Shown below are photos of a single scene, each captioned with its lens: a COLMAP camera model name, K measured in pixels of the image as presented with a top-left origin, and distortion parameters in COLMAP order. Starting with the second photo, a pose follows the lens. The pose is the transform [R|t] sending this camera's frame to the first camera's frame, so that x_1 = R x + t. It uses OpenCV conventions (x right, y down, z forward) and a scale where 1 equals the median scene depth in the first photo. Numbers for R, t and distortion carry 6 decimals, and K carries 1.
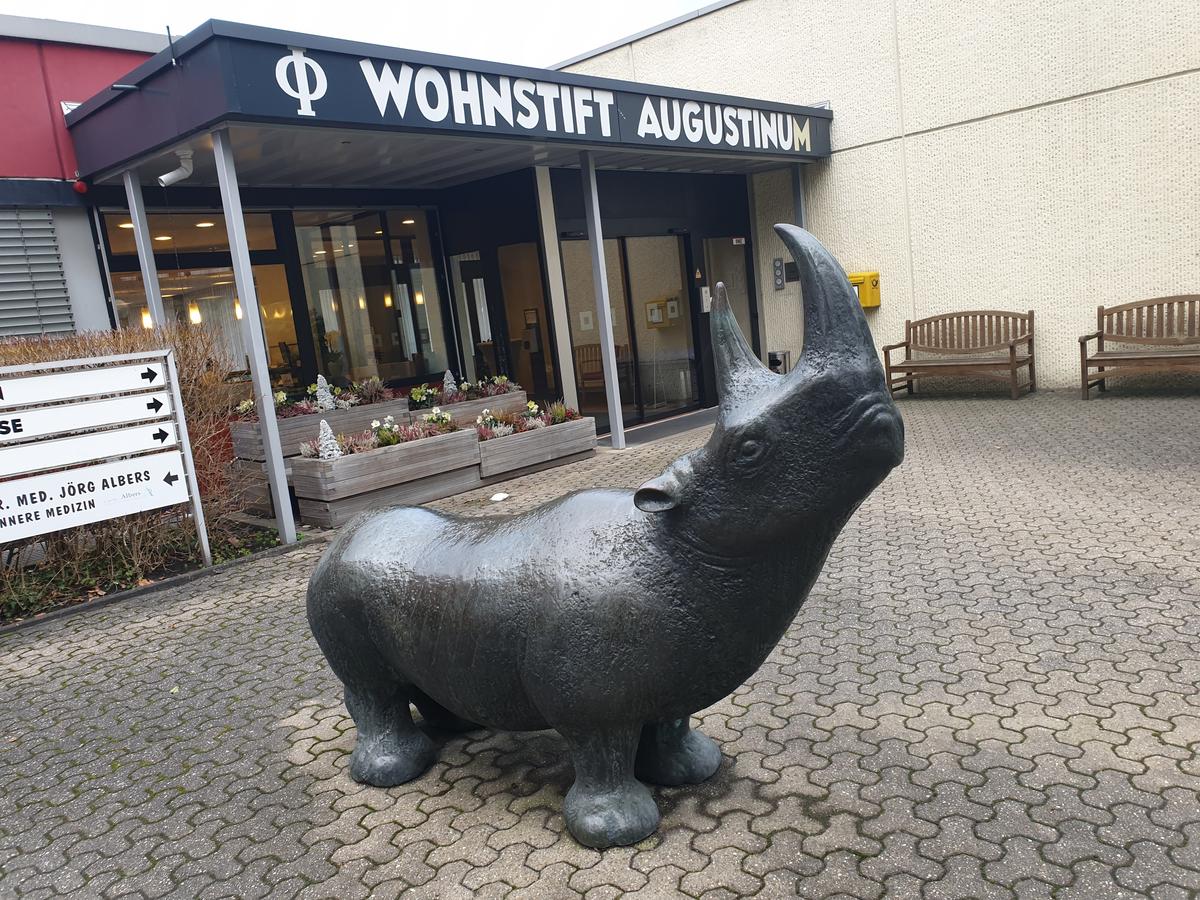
lens RADIAL K [[958.4, 0, 600.0], [0, 958.4, 450.0], [0, 0, 1]] dist [-0.018030, 0.068121]
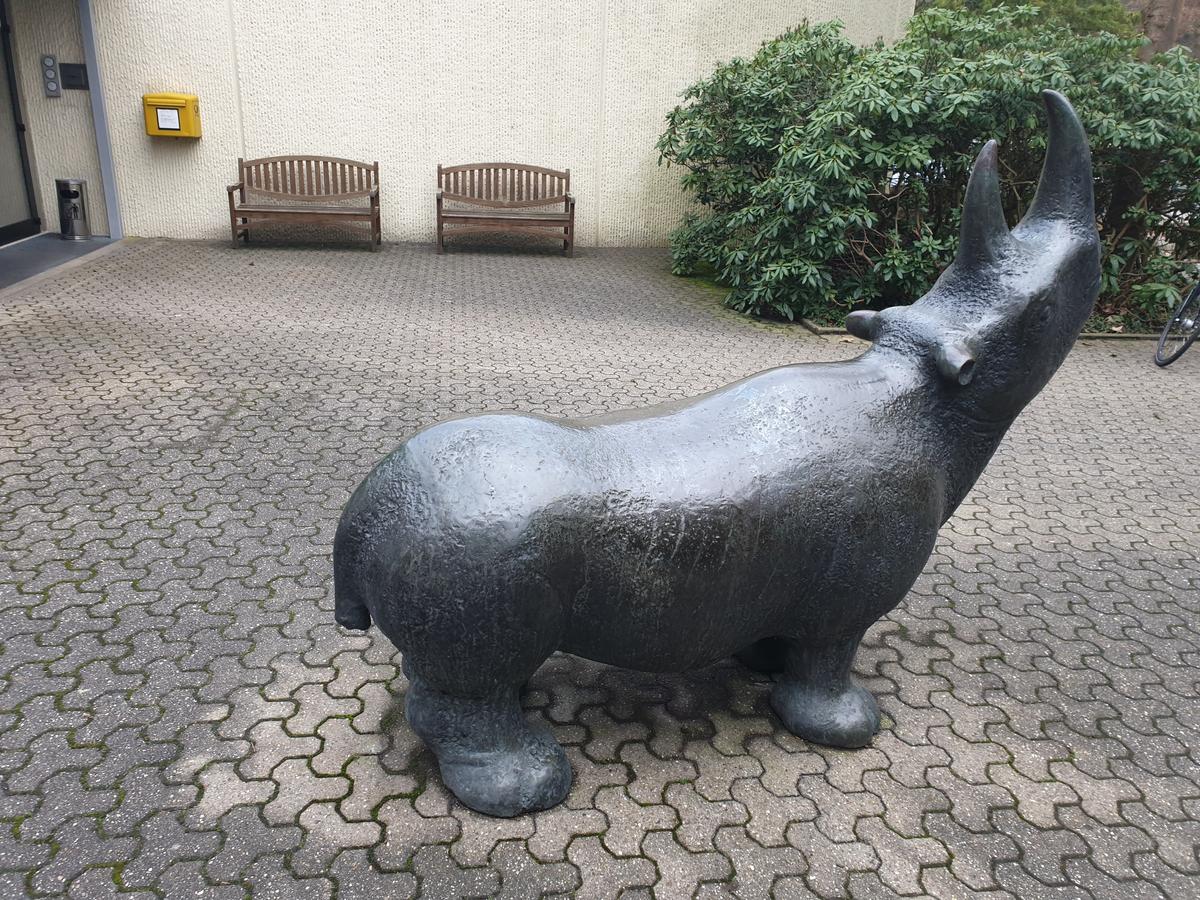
lens RADIAL K [[958.4, 0, 600.0], [0, 958.4, 450.0], [0, 0, 1]] dist [-0.018030, 0.068121]
pose [[0.595606, -0.140978, 0.790809, -0.711208], [0.016526, 0.986421, 0.163403, -0.023322], [-0.803106, -0.084255, 0.589849, 0.559399]]
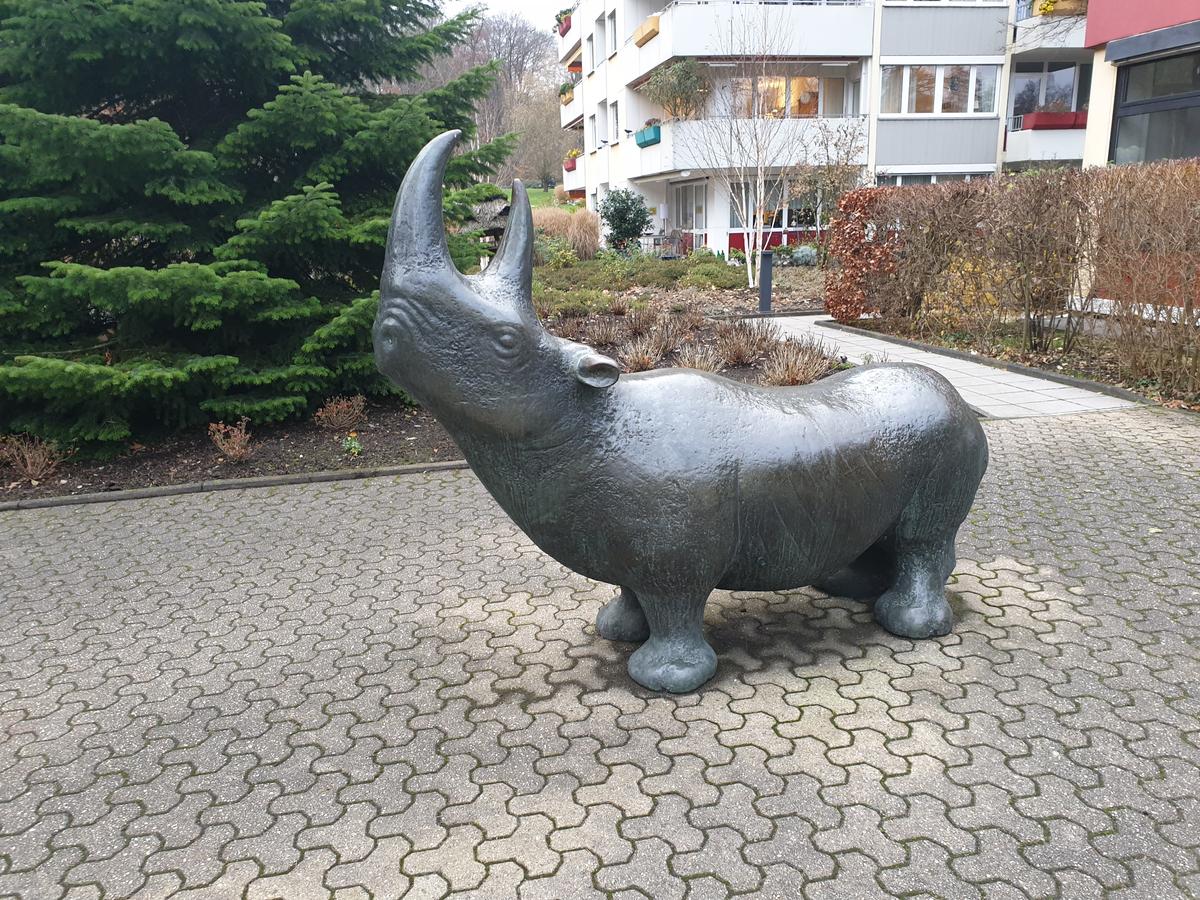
lens RADIAL K [[916.2, 0, 600.0], [0, 916.2, 450.0], [0, 0, 1]] dist [0.047435, -0.081432]
pose [[-0.586479, 0.325665, -0.741610, 0.714561], [-0.028331, 0.906799, 0.420610, -0.260062], [0.809469, 0.267690, -0.522592, 1.303874]]
